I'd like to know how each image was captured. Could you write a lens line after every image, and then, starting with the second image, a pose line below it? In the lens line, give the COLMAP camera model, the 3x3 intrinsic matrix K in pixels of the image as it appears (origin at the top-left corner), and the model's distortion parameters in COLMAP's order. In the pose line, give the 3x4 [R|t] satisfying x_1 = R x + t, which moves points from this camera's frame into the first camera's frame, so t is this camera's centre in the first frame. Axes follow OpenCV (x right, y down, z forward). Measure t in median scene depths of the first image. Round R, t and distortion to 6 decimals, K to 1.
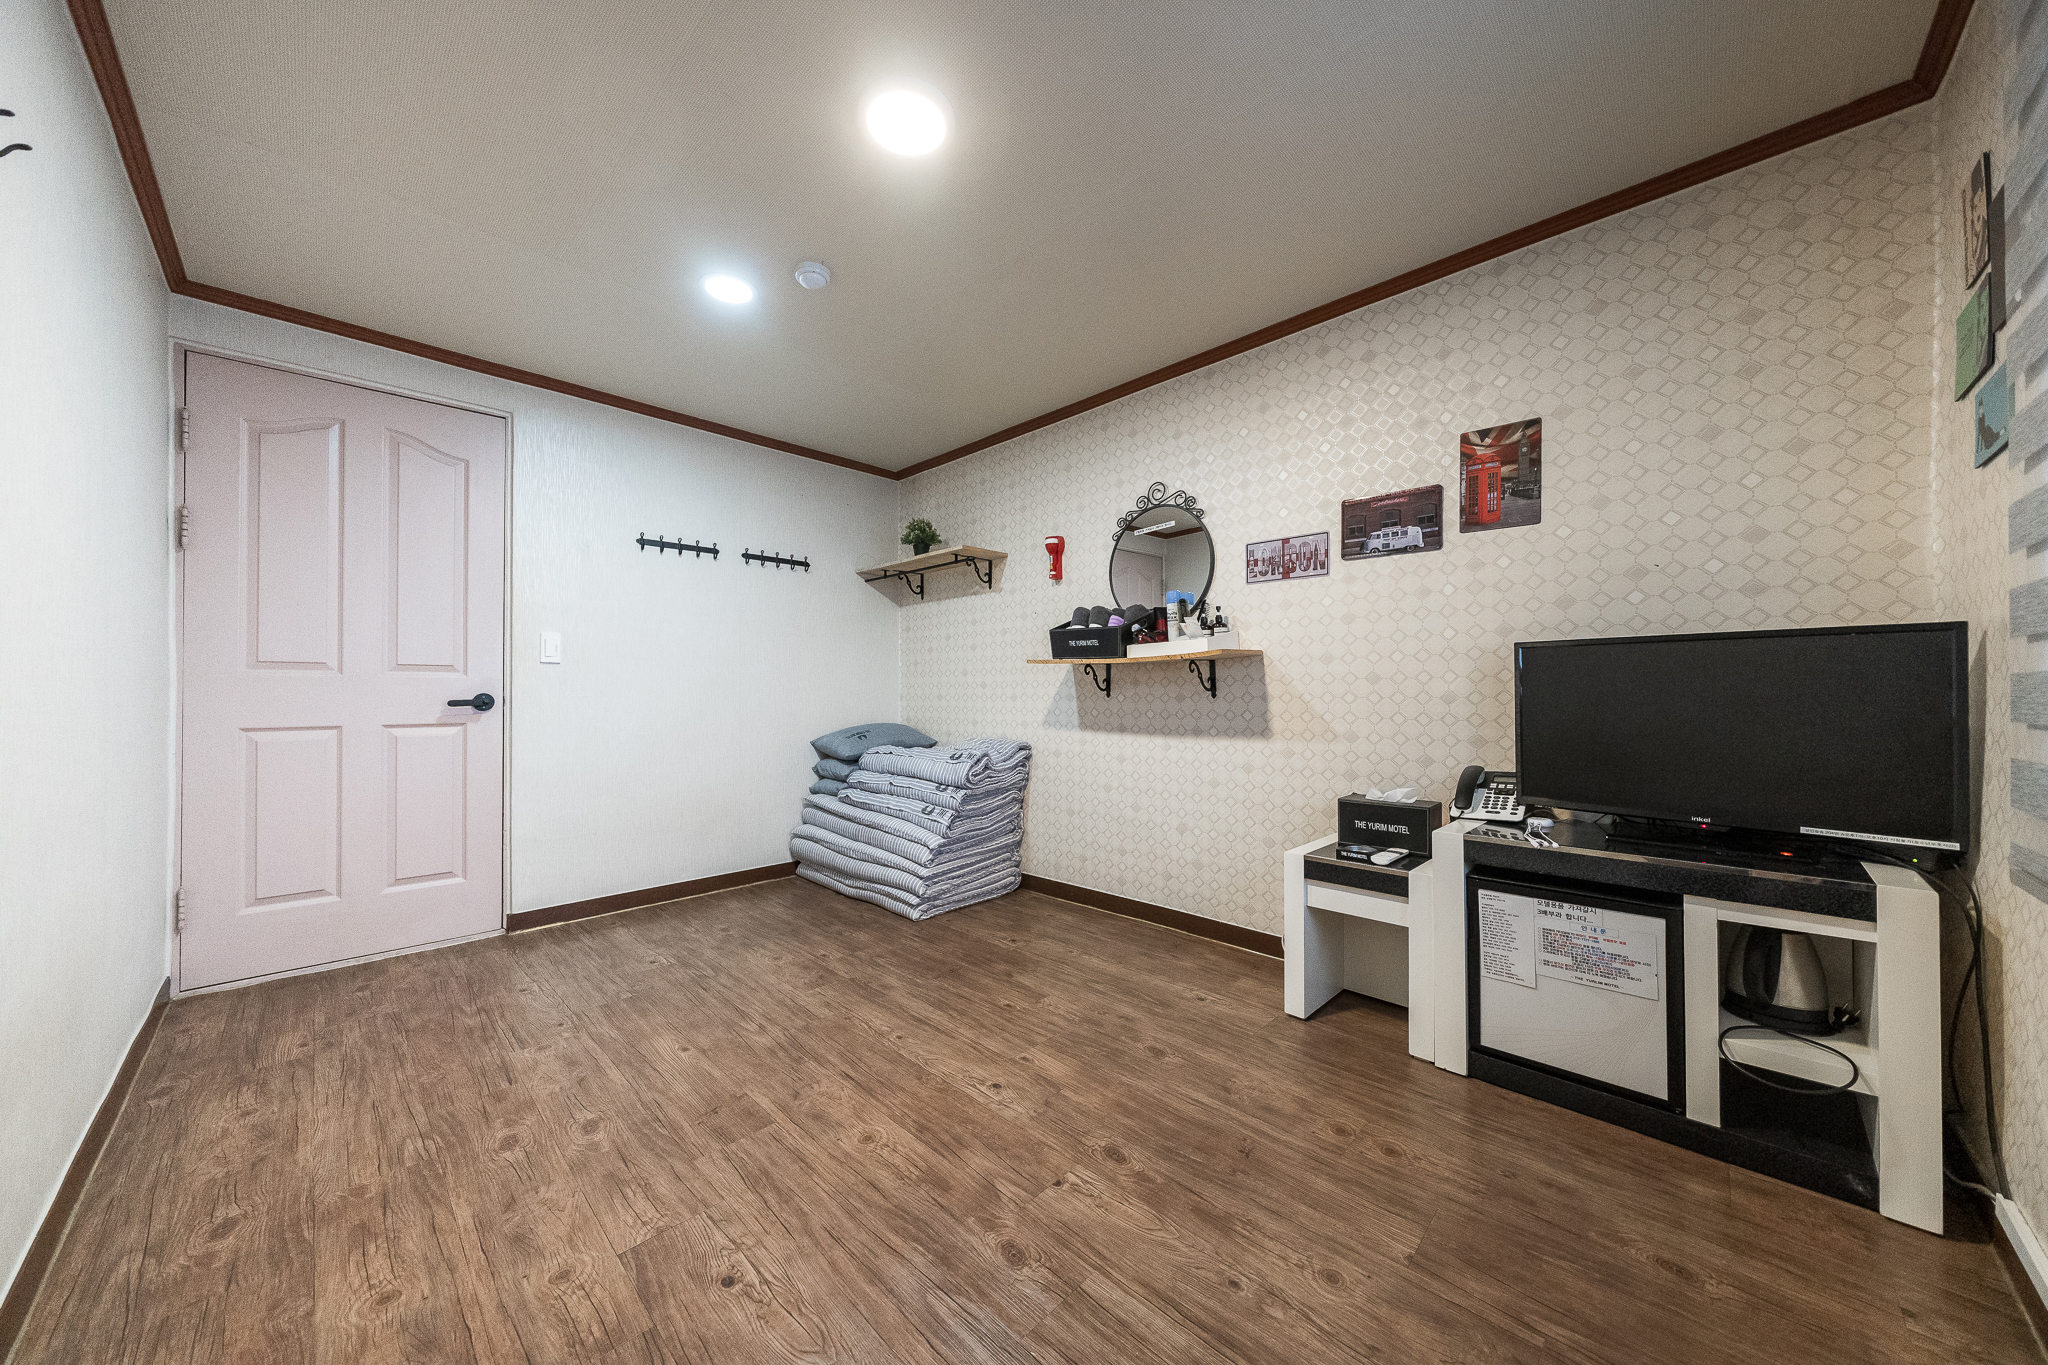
lens RADIAL K [[701.7, 0, 1021.9], [0, 701.7, 691.4], [0, 0, 1]] dist [-0.004709, 0.000083]
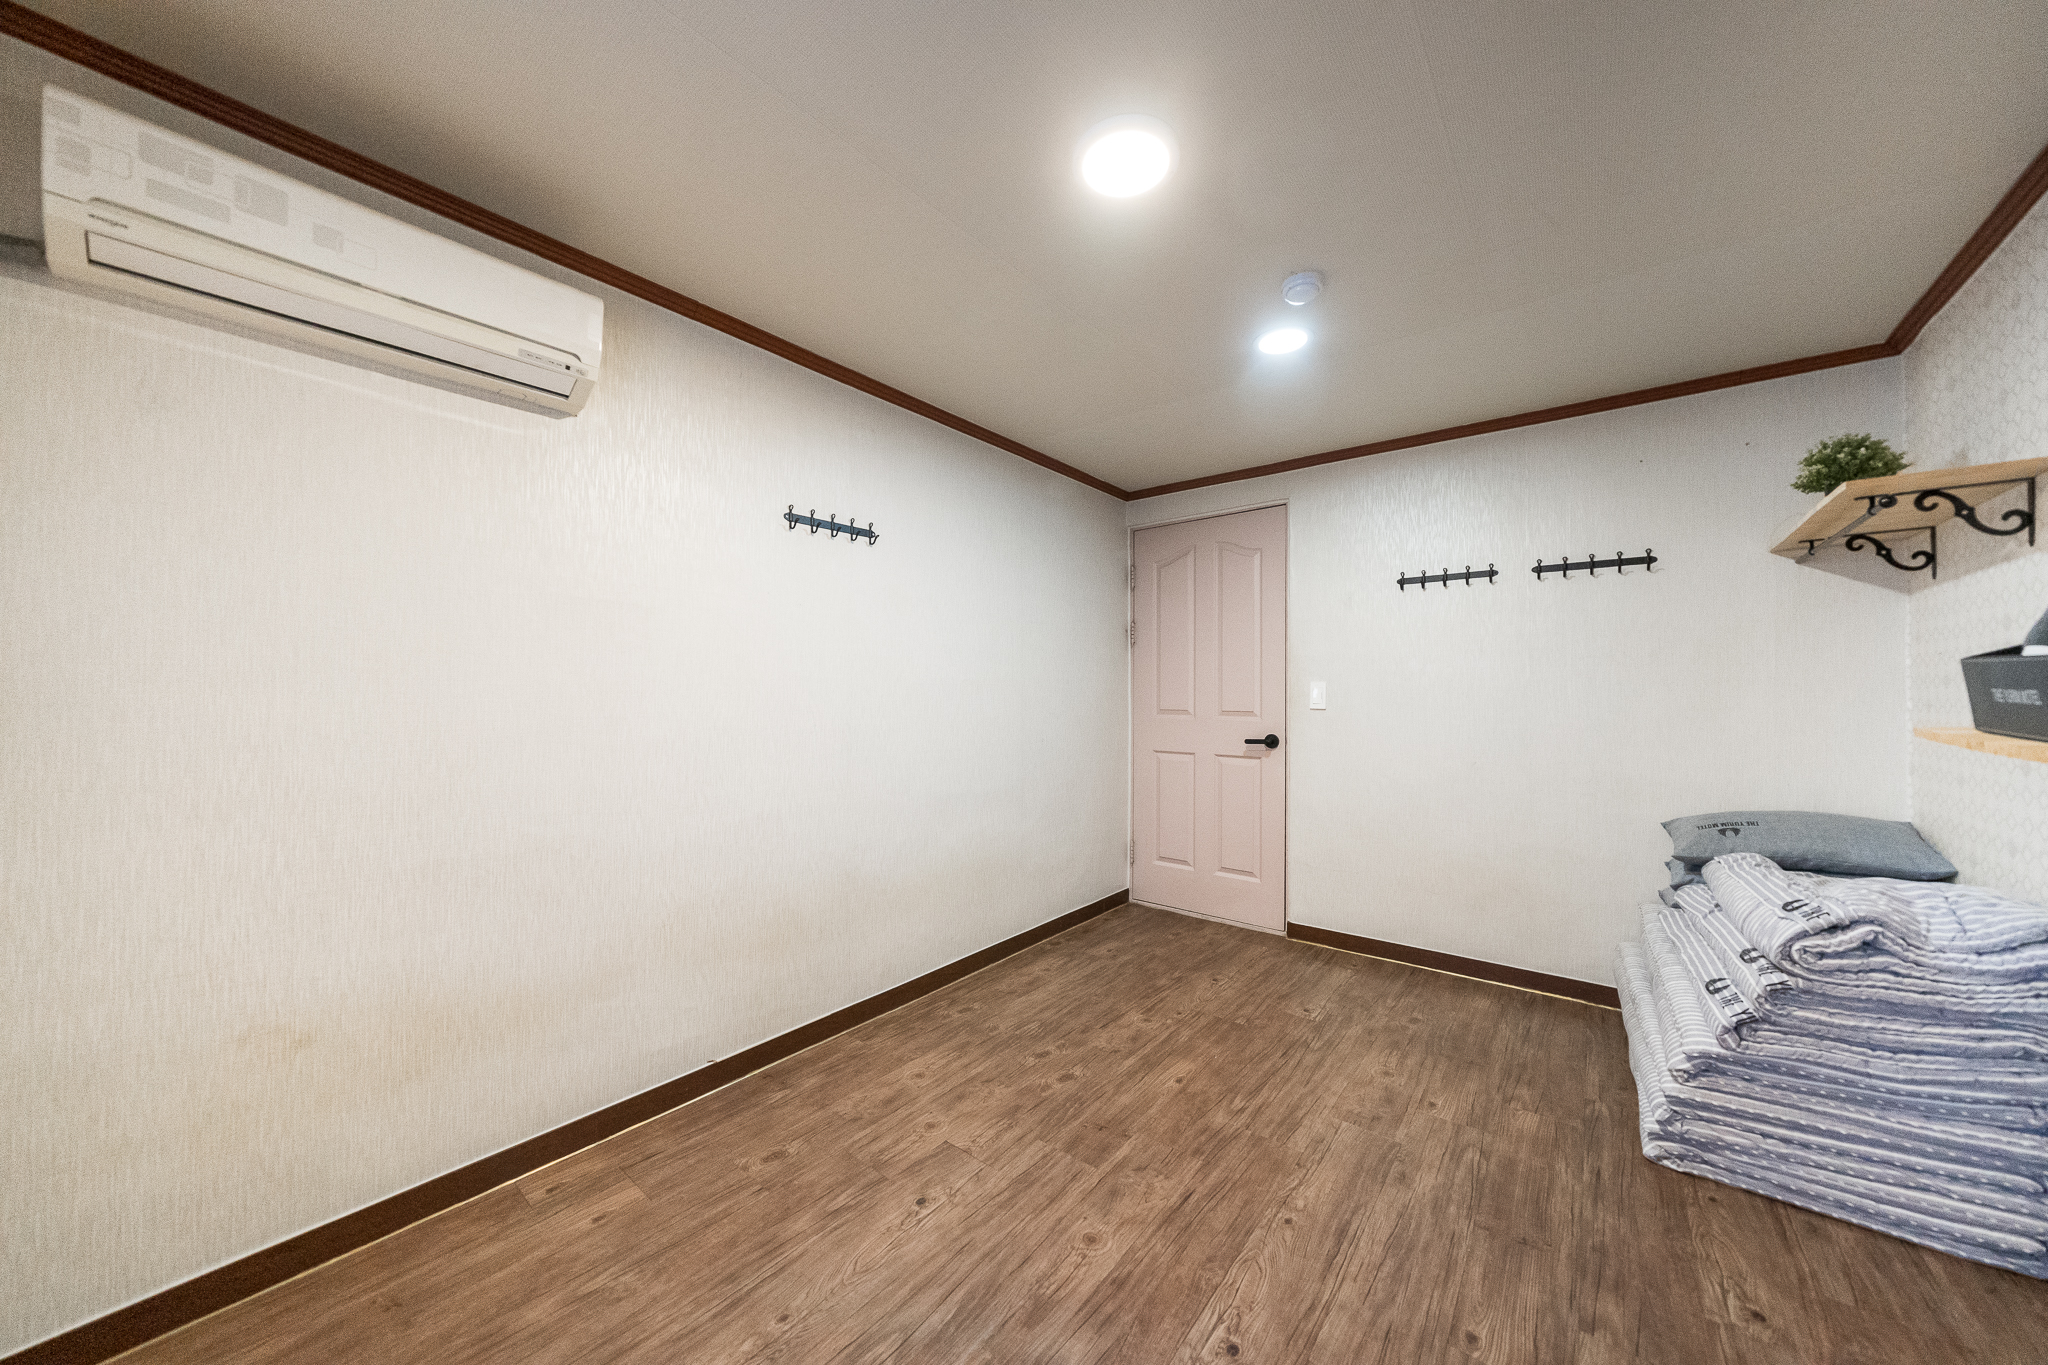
lens RADIAL K [[701.7, 0, 1022.4], [0, 701.7, 686.4], [0, 0, 1]] dist [-0.004709, 0.000083]
pose [[0.092315, -0.006071, -0.995711, 0.470915], [-0.002073, 0.999978, -0.006289, -0.081758], [0.995728, 0.002645, 0.092300, 0.507928]]
